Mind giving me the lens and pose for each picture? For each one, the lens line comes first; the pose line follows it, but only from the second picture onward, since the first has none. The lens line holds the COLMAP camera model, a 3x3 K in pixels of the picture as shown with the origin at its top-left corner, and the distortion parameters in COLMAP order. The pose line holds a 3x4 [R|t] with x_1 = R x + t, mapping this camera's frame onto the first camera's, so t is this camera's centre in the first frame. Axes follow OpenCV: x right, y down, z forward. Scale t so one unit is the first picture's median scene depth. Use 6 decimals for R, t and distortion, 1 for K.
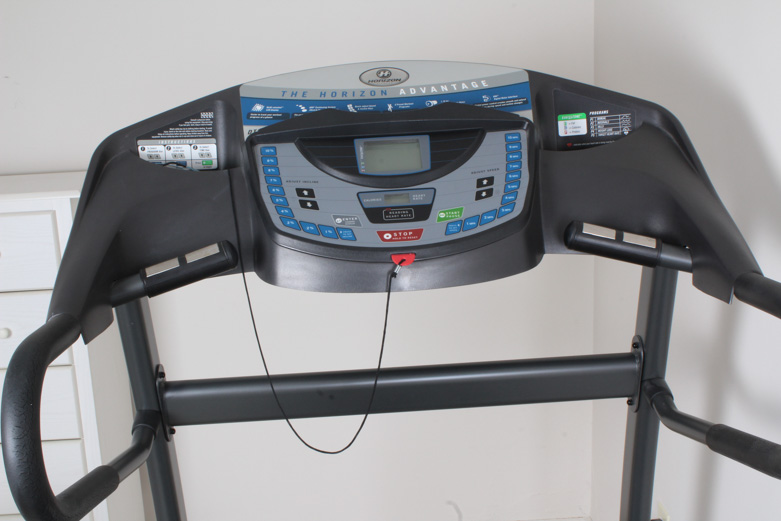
lens RADIAL K [[1008.6, 0, 390.5], [0, 1008.6, 260.5], [0, 0, 1]] dist [-0.008207, -0.004533]
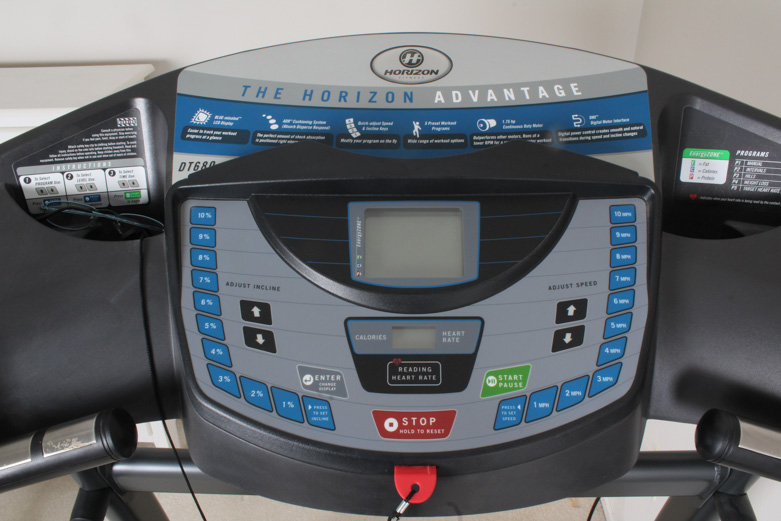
lens RADIAL K [[636.8, 0, 390.5], [0, 636.8, 260.5], [0, 0, 1]] dist [-0.156539, 0.134195]
pose [[0.997051, 0.066712, -0.037937, 0.003542], [-0.050653, 0.943410, 0.327737, -0.200459], [0.057654, -0.324849, 0.944007, 0.622985]]
